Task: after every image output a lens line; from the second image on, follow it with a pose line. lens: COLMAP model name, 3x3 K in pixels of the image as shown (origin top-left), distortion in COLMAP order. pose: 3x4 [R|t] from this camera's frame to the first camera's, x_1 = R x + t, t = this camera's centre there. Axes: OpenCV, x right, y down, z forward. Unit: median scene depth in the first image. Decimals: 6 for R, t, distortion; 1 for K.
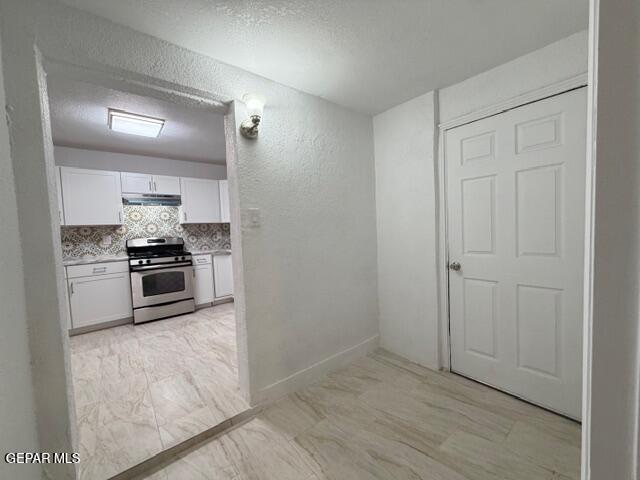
lens RADIAL K [[254.8, 0, 318.4], [0, 254.8, 240.6], [0, 0, 1]] dist [0.001189, 0.000274]
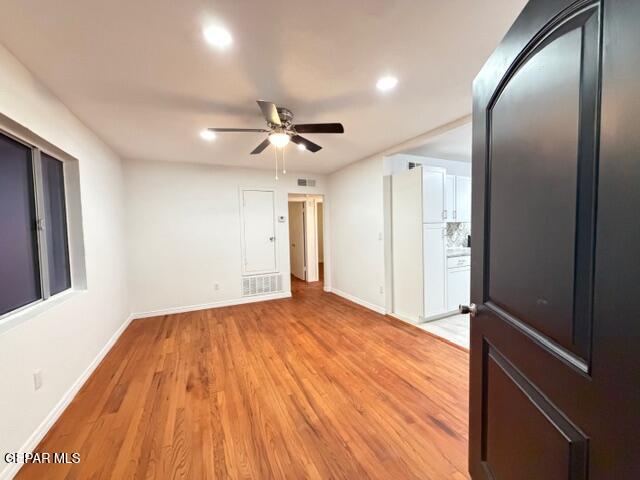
lens RADIAL K [[254.8, 0, 318.4], [0, 254.8, 240.6], [0, 0, 1]] dist [0.001189, 0.000274]
pose [[0.971653, 0.032433, -0.234175, -1.136783], [-0.030657, 0.999467, 0.011219, 0.031737], [0.234414, -0.003722, 0.972130, -0.309819]]
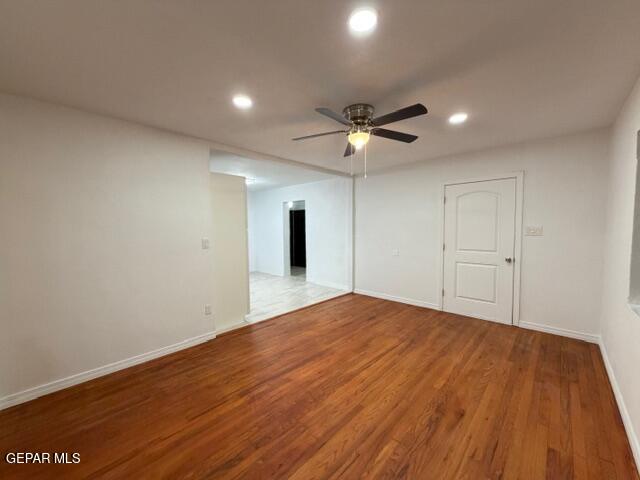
lens RADIAL K [[254.8, 0, 318.4], [0, 254.8, 240.6], [0, 0, 1]] dist [0.001189, 0.000274]
pose [[-0.128544, -0.008776, 0.991665, -1.974129], [0.061294, 0.997979, 0.016777, 0.015345], [-0.989808, 0.062939, -0.127746, 0.472544]]
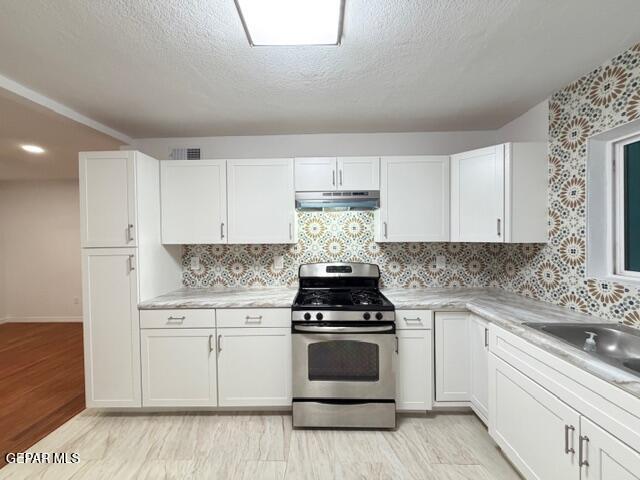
lens RADIAL K [[254.8, 0, 318.4], [0, 254.8, 240.6], [0, 0, 1]] dist [0.001189, 0.000274]
pose [[0.761078, 0.046959, -0.646958, -0.297960], [-0.051256, 0.998611, 0.012186, -0.073734], [0.646632, 0.023886, 0.762428, 0.528073]]
